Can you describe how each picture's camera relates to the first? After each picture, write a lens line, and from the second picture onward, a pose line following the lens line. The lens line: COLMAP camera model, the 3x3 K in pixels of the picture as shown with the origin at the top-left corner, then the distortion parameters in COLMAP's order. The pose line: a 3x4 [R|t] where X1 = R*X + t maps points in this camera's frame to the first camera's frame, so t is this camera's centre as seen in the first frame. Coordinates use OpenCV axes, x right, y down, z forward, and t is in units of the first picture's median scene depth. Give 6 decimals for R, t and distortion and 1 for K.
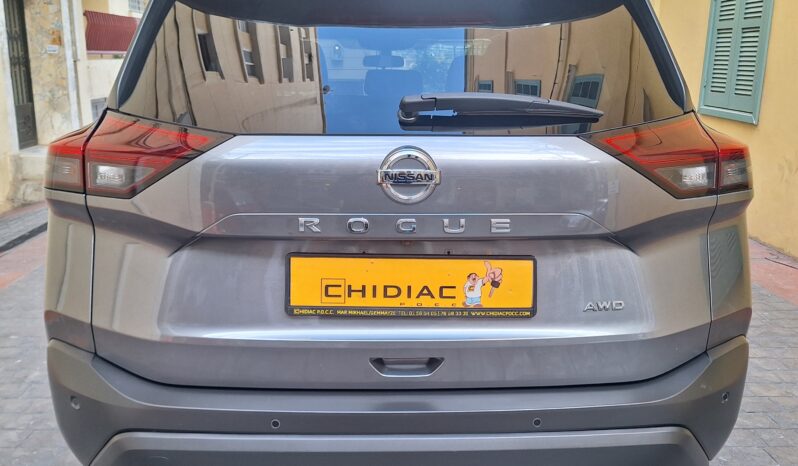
lens RADIAL K [[839.8, 0, 400.8], [0, 839.8, 232.6], [0, 0, 1]] dist [-0.044550, 0.000000]
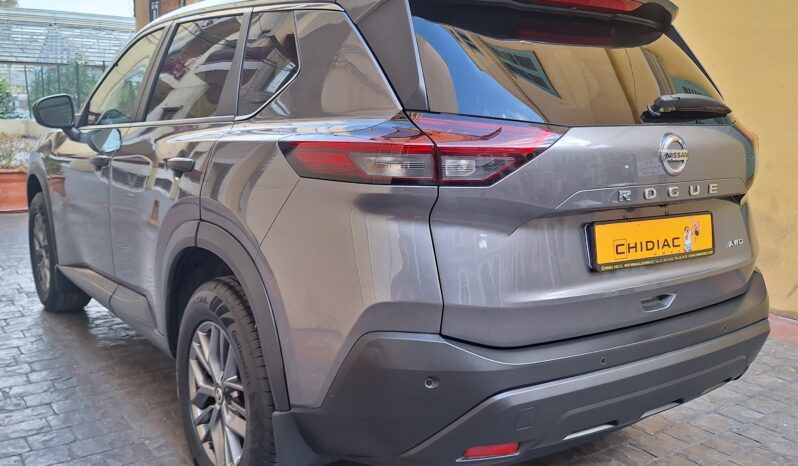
lens RADIAL K [[839.8, 0, 398.2], [0, 839.8, 232.5], [0, 0, 1]] dist [-0.044550, 0.000000]
pose [[0.824318, -0.083229, 0.559976, -1.066804], [0.118261, 0.992628, -0.026553, 0.038321], [-0.553638, 0.088111, 0.828083, 0.131611]]
